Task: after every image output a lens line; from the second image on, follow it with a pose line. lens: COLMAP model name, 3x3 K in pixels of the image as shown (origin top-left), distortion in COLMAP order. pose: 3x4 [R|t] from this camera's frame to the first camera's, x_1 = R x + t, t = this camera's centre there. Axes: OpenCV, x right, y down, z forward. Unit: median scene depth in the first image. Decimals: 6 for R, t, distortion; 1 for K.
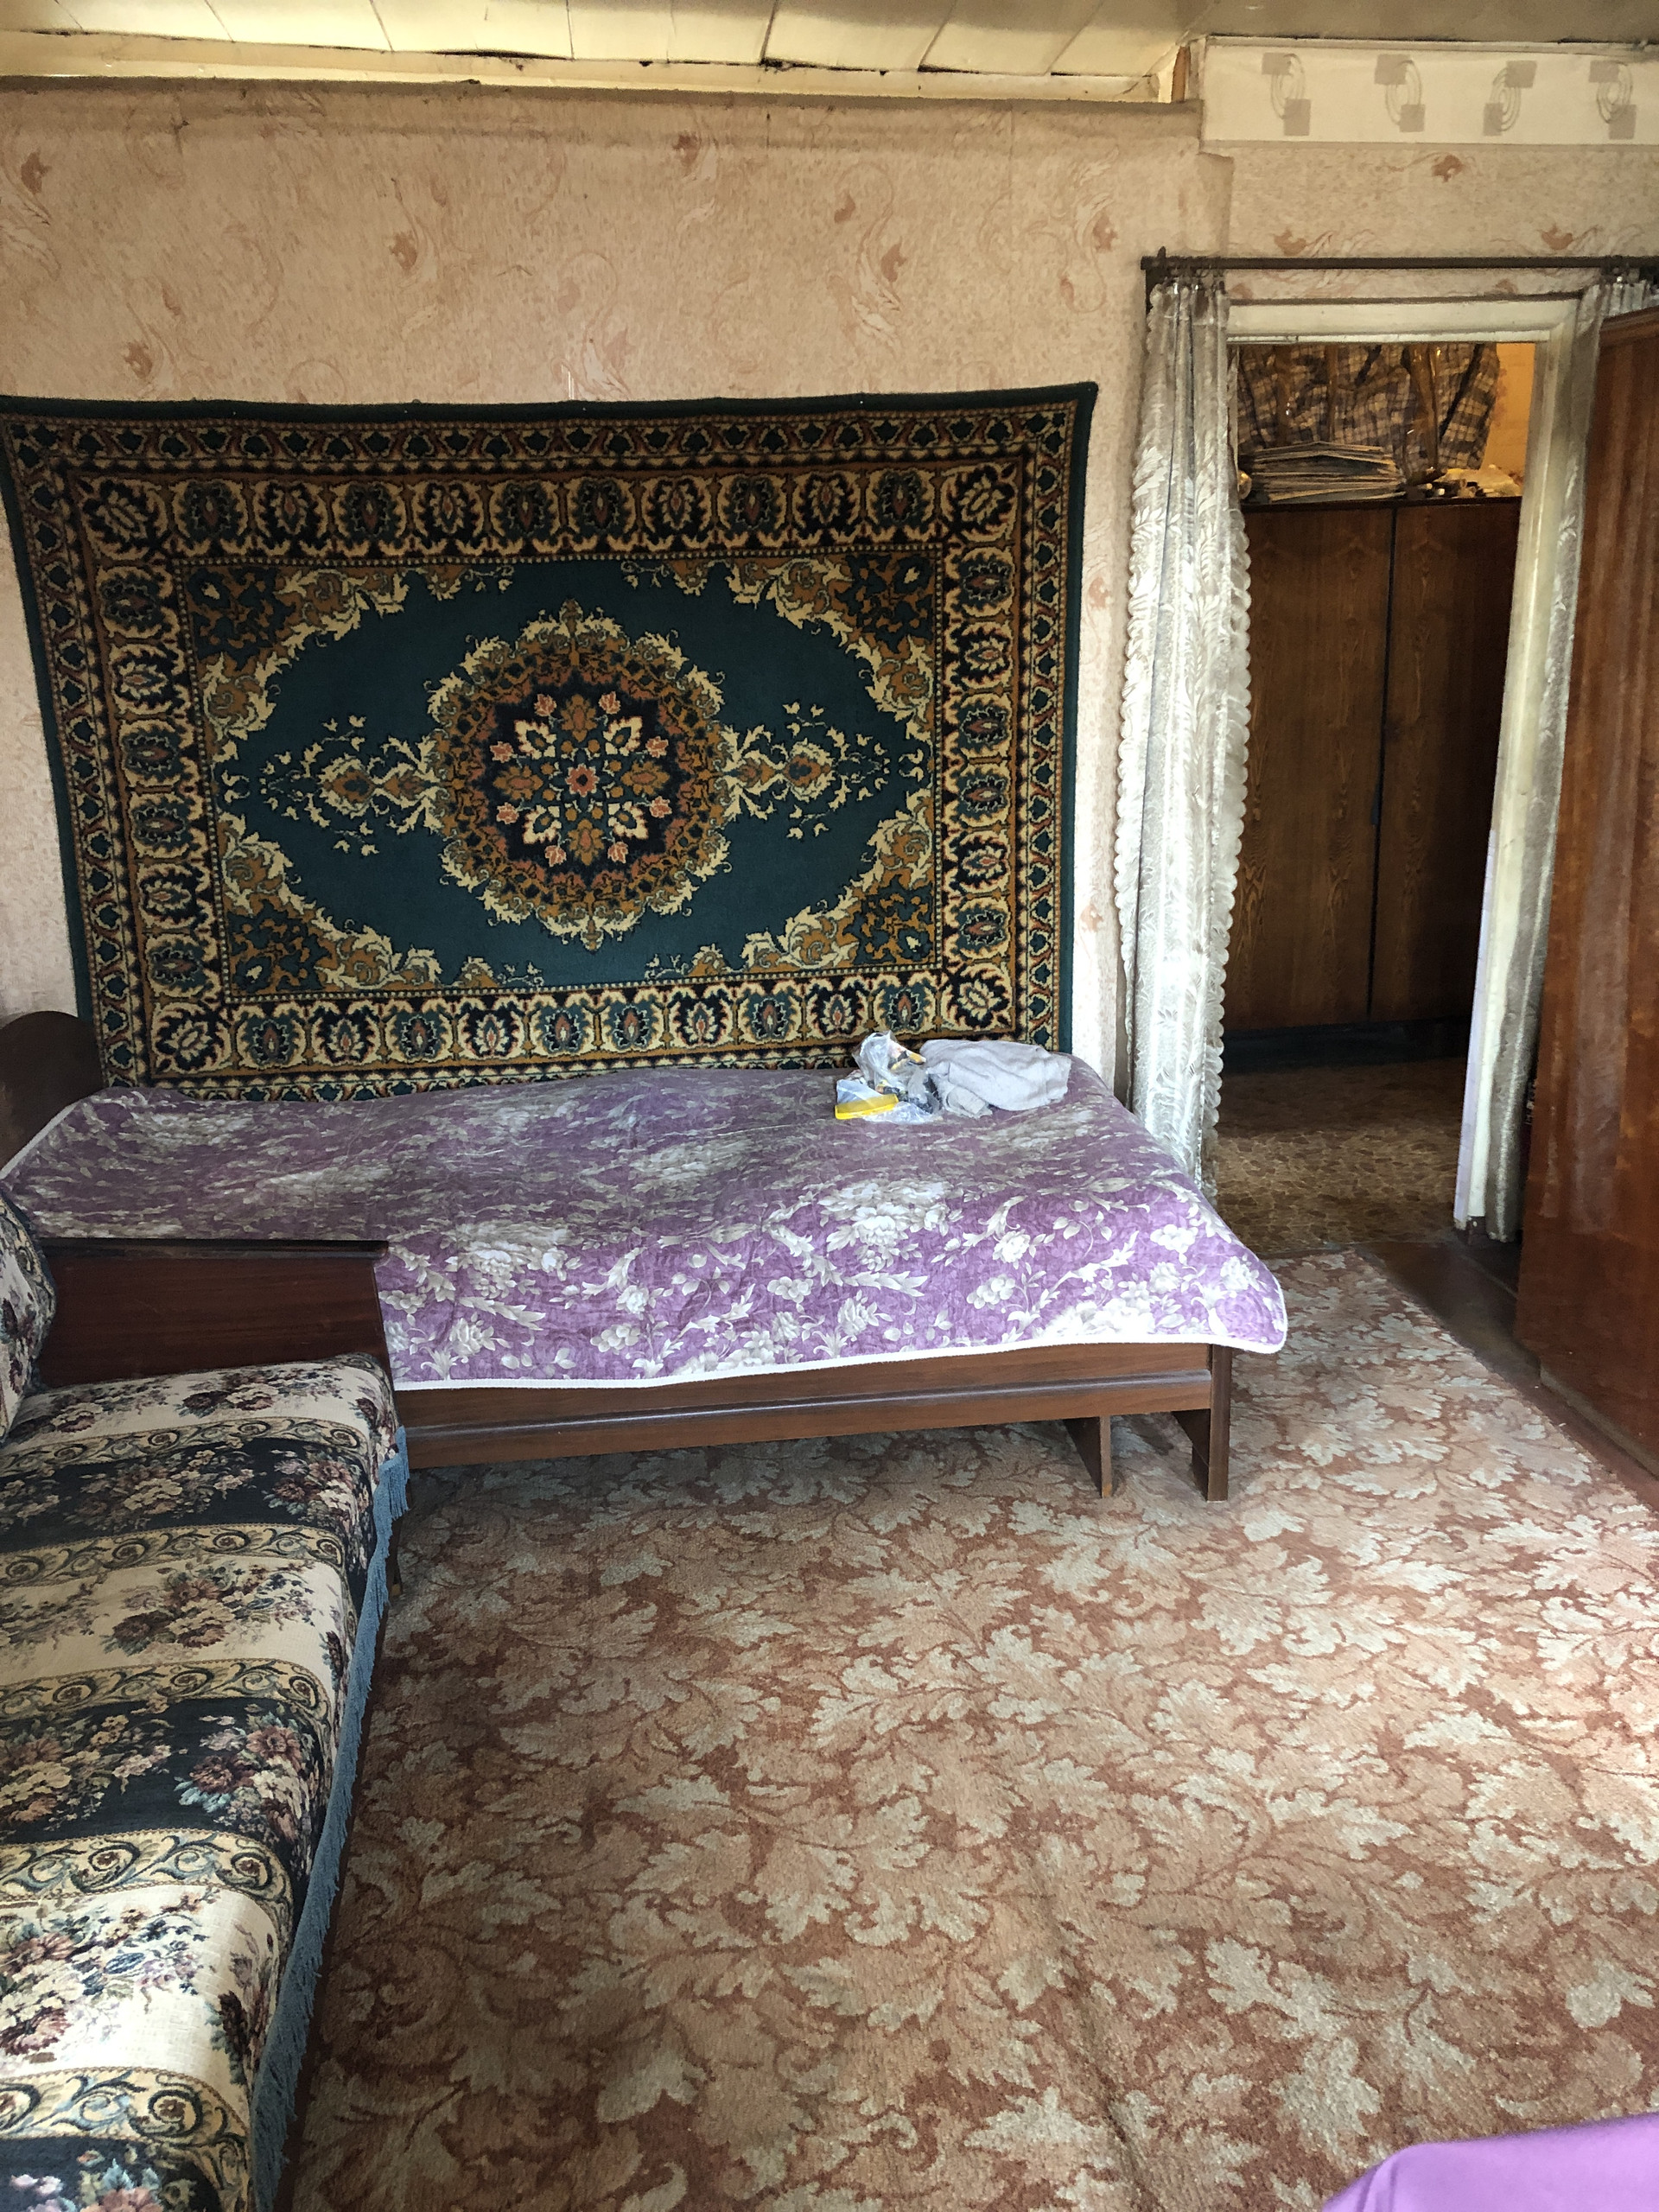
lens RADIAL K [[1799.8, 0, 828.2], [0, 1799.8, 1109.5], [0, 0, 1]] dist [0.032715, -0.033151]
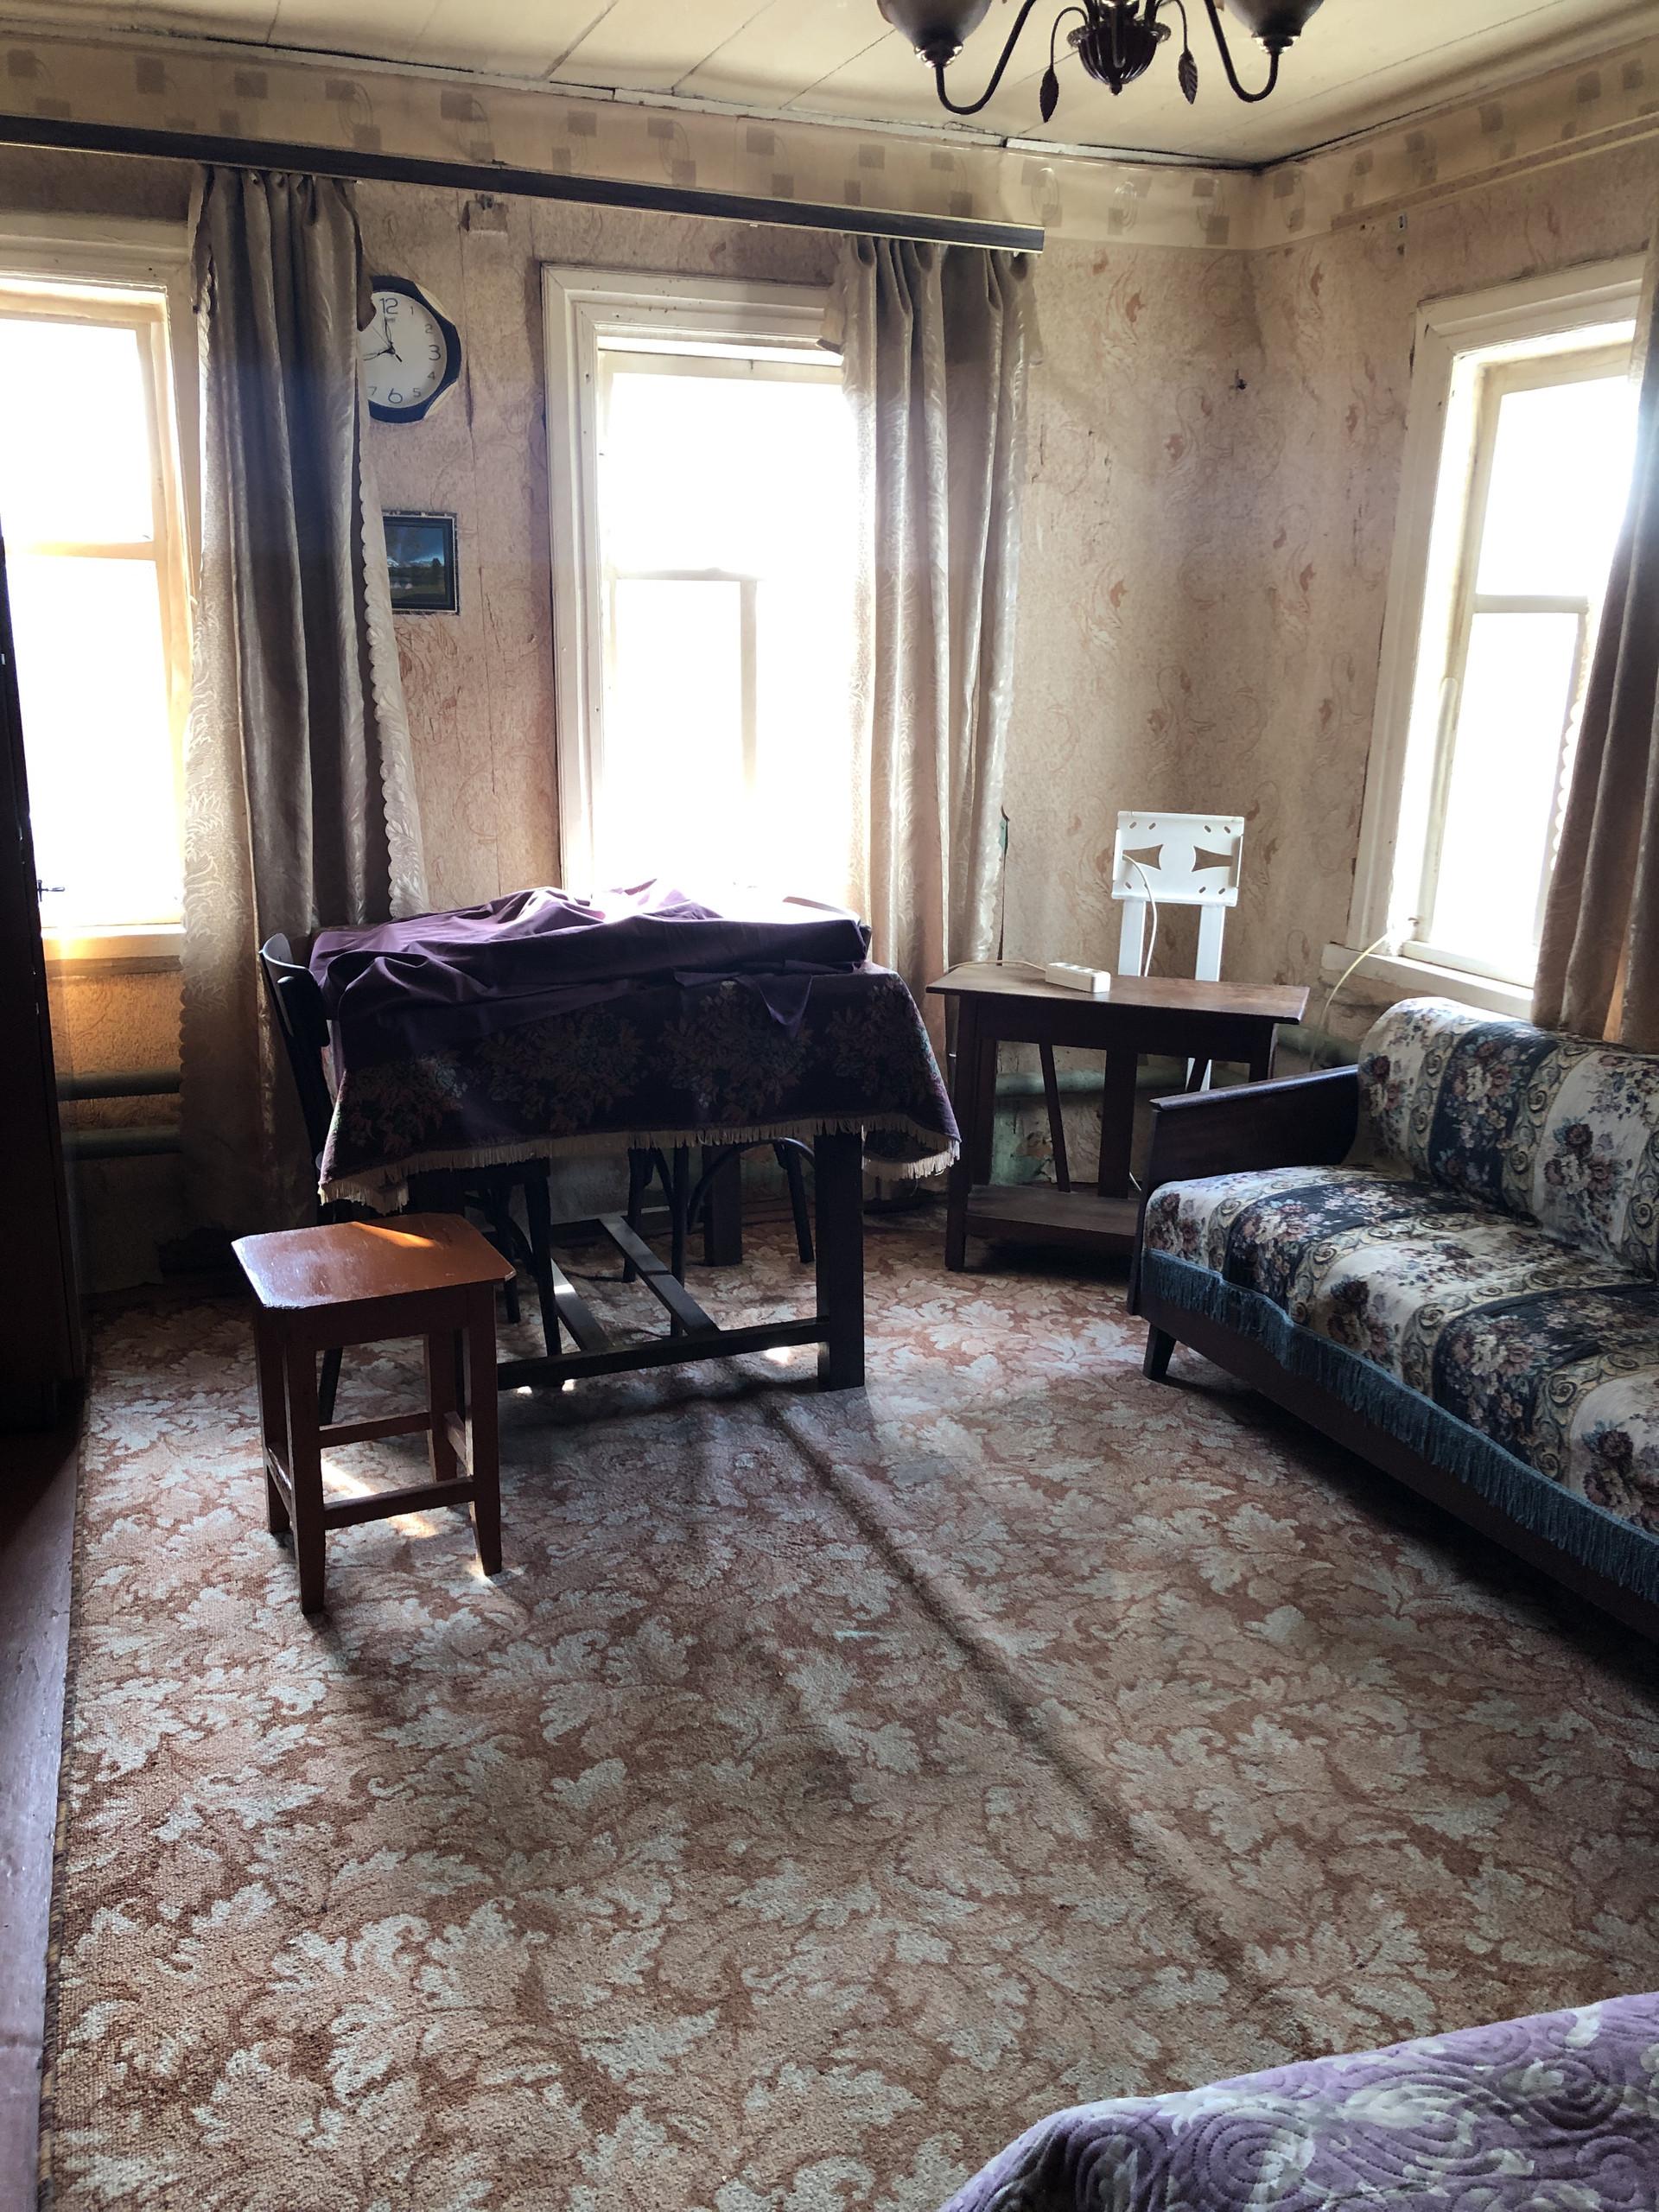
lens RADIAL K [[1799.8, 0, 827.5], [0, 1799.8, 1110.1], [0, 0, 1]] dist [0.032715, -0.033151]
pose [[-0.970392, 0.061128, -0.233674, 0.473235], [-0.064623, 0.866471, 0.495027, -0.427523], [0.232732, 0.495471, -0.836866, 1.616787]]
